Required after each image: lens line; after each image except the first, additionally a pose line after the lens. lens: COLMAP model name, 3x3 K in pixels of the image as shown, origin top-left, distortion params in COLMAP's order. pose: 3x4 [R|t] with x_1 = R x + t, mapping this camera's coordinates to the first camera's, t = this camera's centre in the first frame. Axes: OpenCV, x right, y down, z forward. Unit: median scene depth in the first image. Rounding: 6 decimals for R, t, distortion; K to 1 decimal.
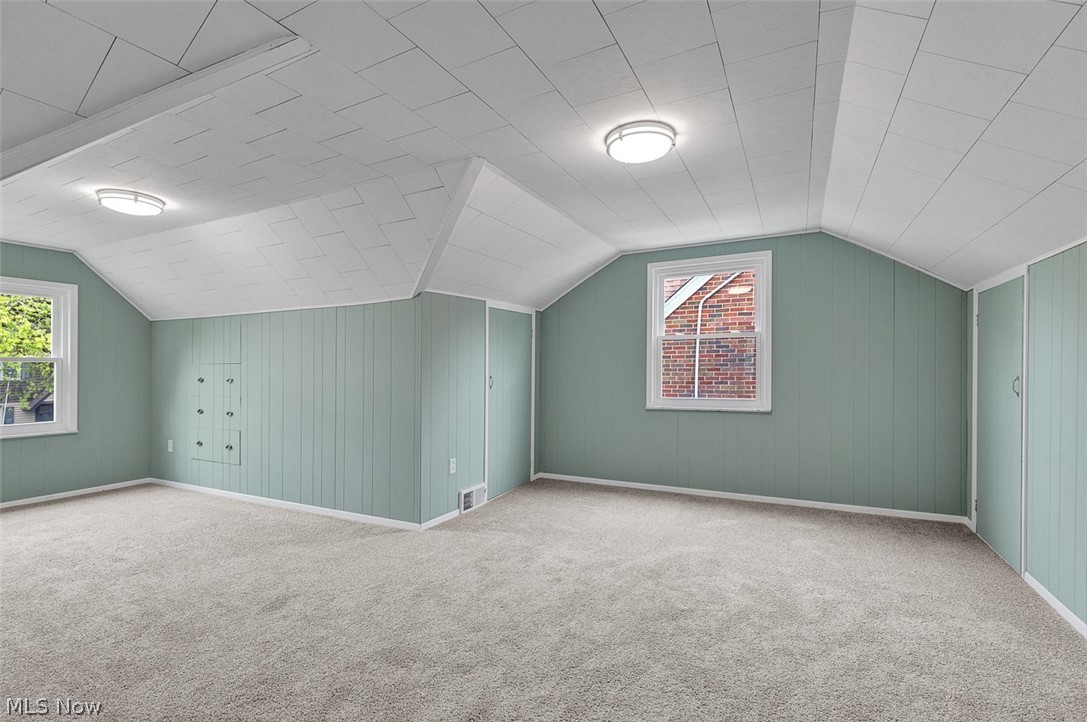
lens RADIAL K [[495.0, 0, 542.2], [0, 495.0, 367.0], [0, 0, 1]] dist [0.017488, -0.002959]
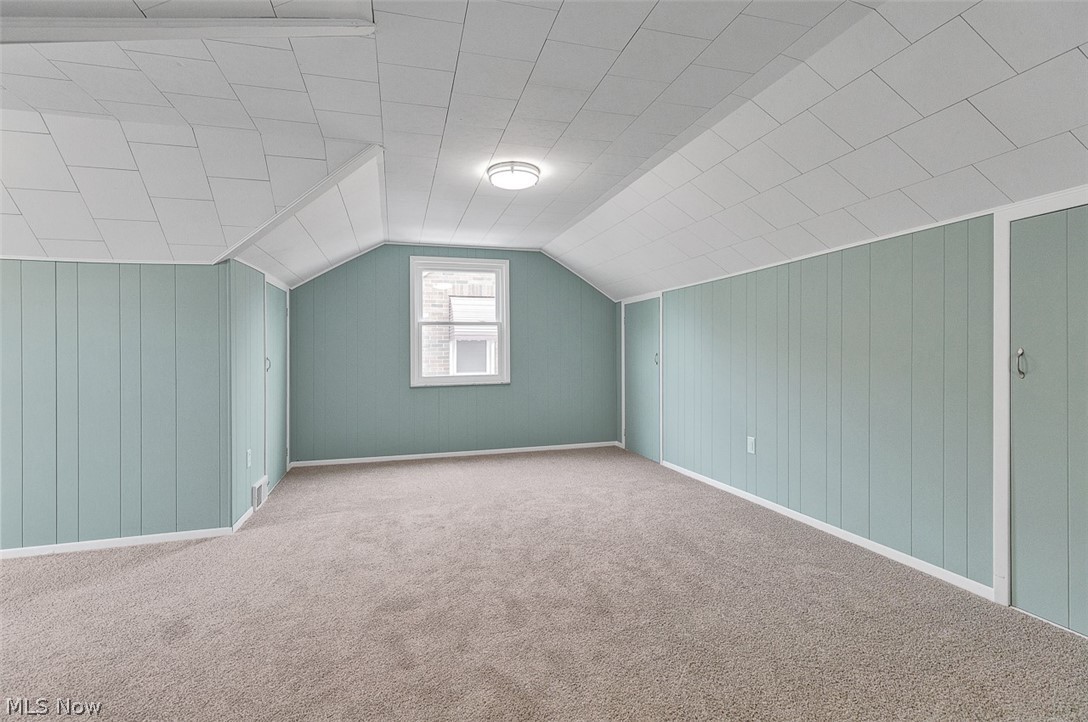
lens RADIAL K [[495.5, 0, 536.7], [0, 495.5, 355.8], [0, 0, 1]] dist [0.017488, -0.002959]
pose [[0.731313, -0.003279, 0.682034, -0.467199], [0.002337, 0.999995, 0.002302, 0.017743], [-0.682038, -0.000090, 0.731317, -0.003609]]
